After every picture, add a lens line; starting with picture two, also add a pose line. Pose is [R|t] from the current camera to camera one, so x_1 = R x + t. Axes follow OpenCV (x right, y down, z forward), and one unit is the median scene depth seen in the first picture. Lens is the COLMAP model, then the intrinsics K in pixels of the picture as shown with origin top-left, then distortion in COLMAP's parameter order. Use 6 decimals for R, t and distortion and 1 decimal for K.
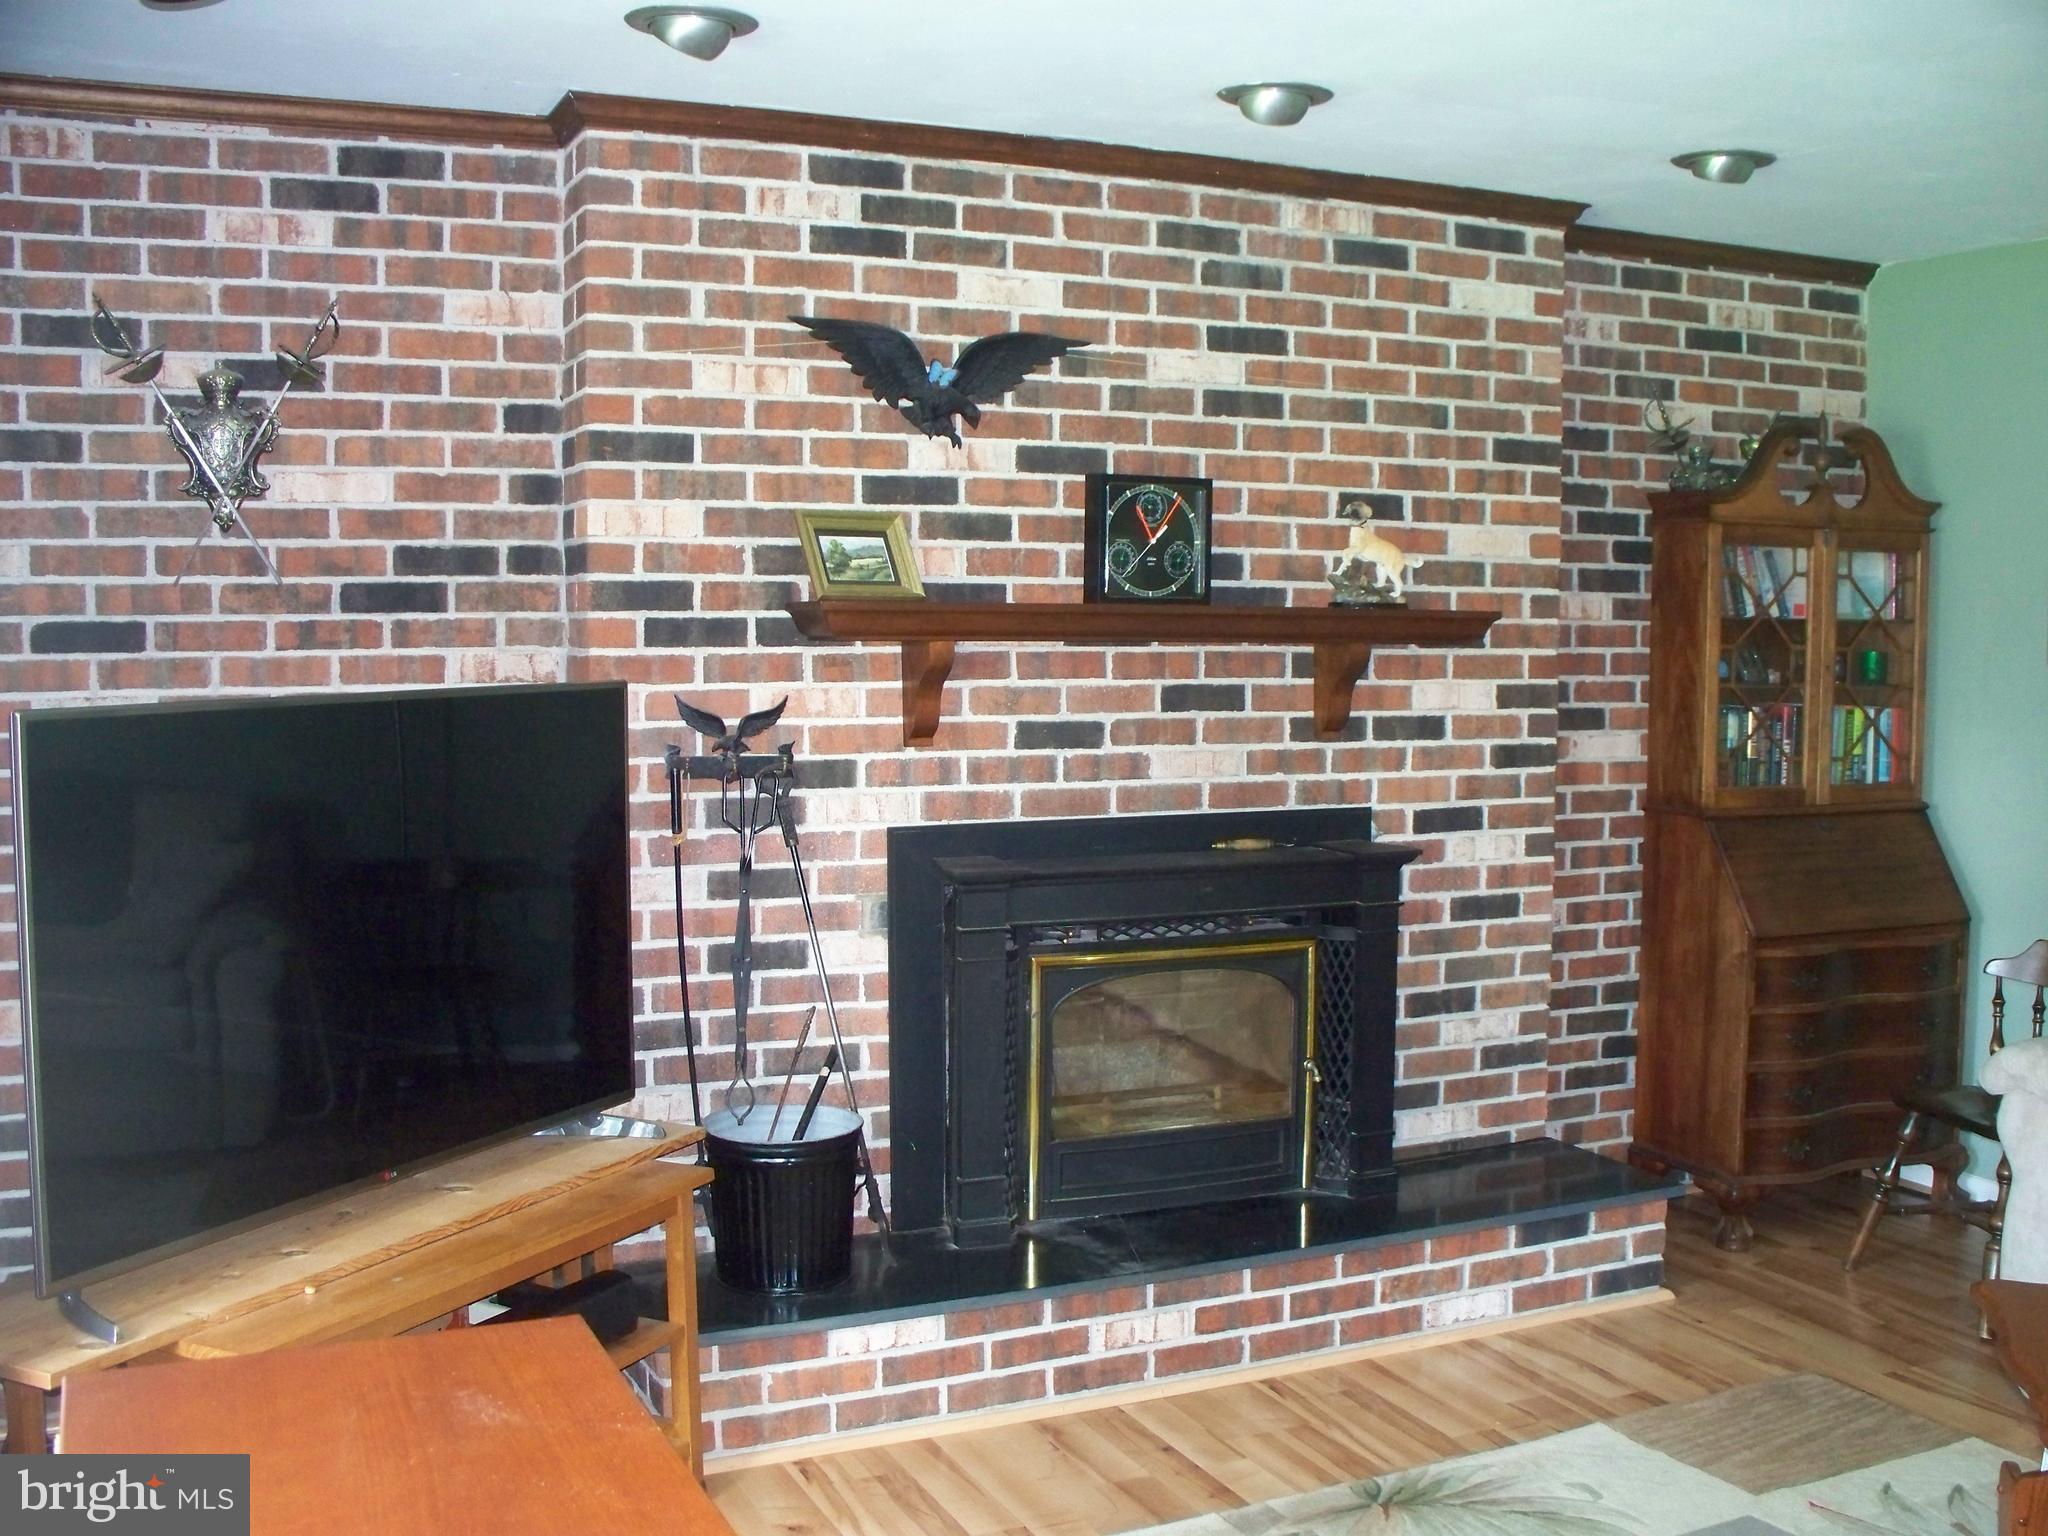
lens RADIAL K [[2116.0, 0, 1024.2], [0, 2116.0, 775.3], [0, 0, 1]] dist [-0.207966, 0.254573]
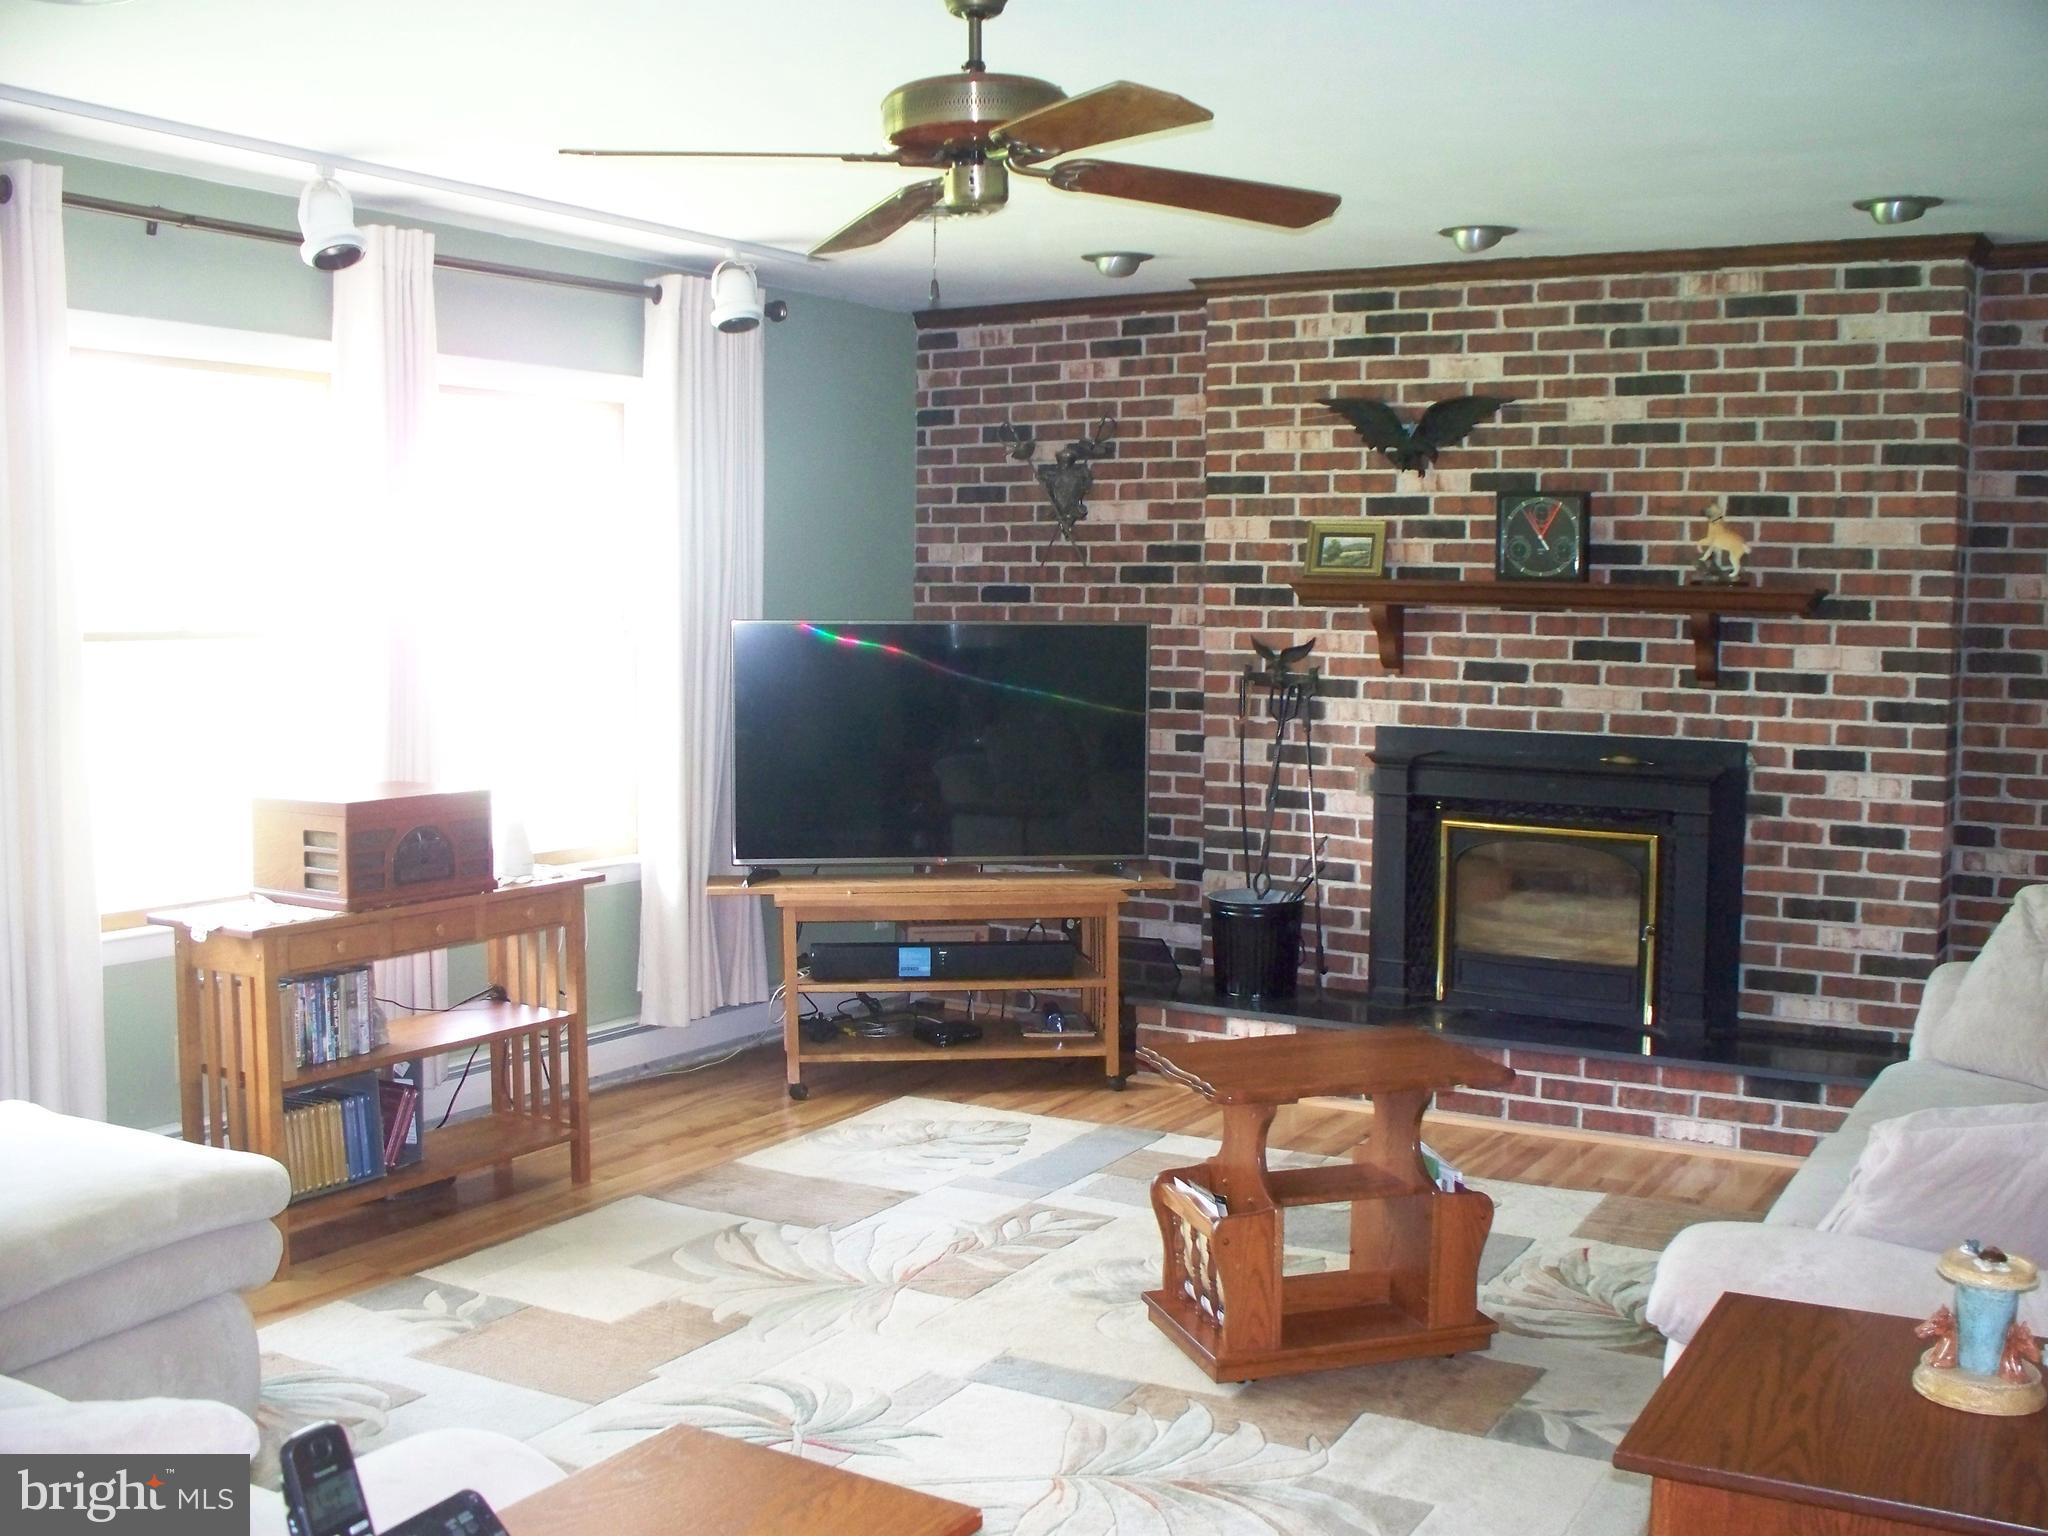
lens RADIAL K [[2116.0, 0, 1024.2], [0, 2116.0, 775.3], [0, 0, 1]] dist [-0.207966, 0.254573]
pose [[0.554315, 0.075640, -0.828862, 1.060809], [-0.069149, 0.996604, 0.044704, 0.009808], [0.829429, 0.032535, 0.557664, -0.064204]]
